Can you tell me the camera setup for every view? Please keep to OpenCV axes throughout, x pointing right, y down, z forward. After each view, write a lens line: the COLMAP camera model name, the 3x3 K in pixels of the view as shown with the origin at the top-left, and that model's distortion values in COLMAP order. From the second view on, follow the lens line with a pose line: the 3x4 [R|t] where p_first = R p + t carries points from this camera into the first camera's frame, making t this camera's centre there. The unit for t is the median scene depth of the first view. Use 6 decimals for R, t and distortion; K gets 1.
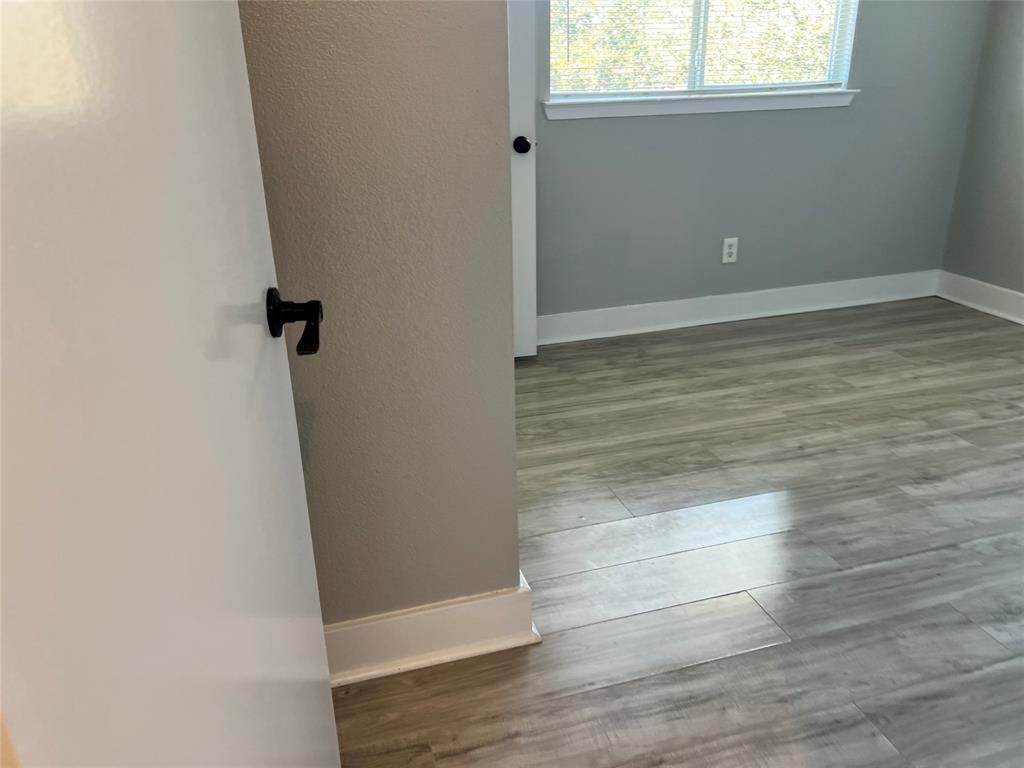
lens RADIAL K [[771.1, 0, 512.0], [0, 771.1, 384.0], [0, 0, 1]] dist [0.047602, -0.050533]
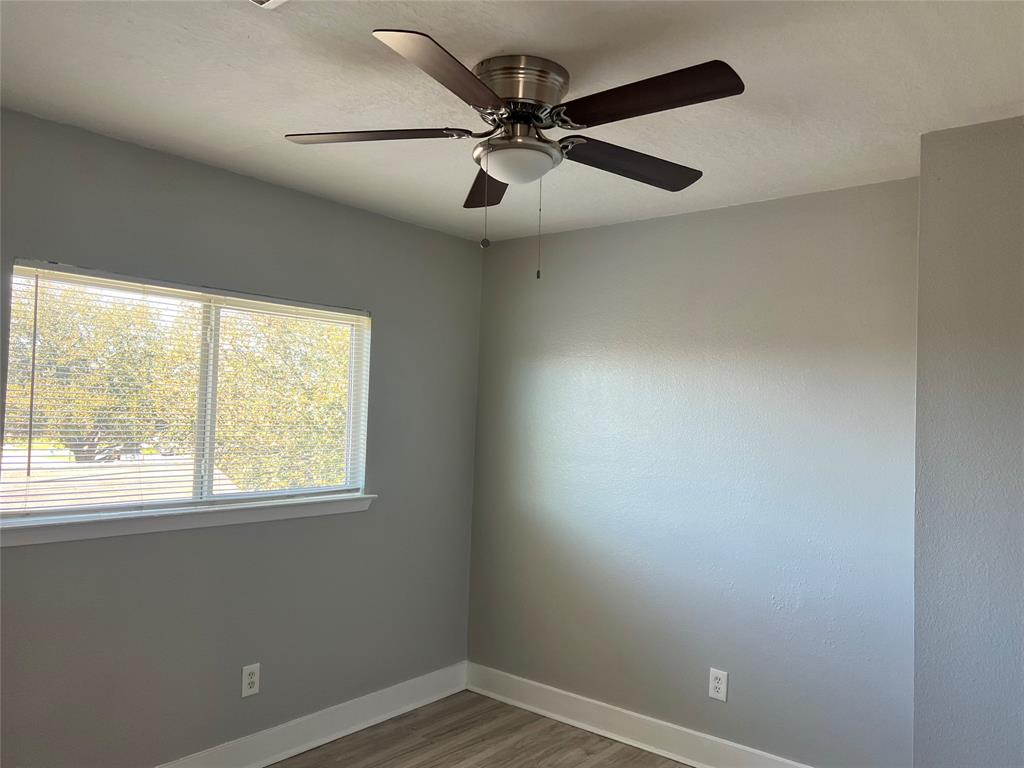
lens RADIAL K [[771.1, 0, 512.0], [0, 771.1, 384.0], [0, 0, 1]] dist [0.047602, -0.050533]
pose [[0.829819, 0.067359, 0.553953, 0.030721], [0.162710, 0.920347, -0.355650, -0.121985], [-0.533785, 0.385259, 0.752761, 0.102104]]
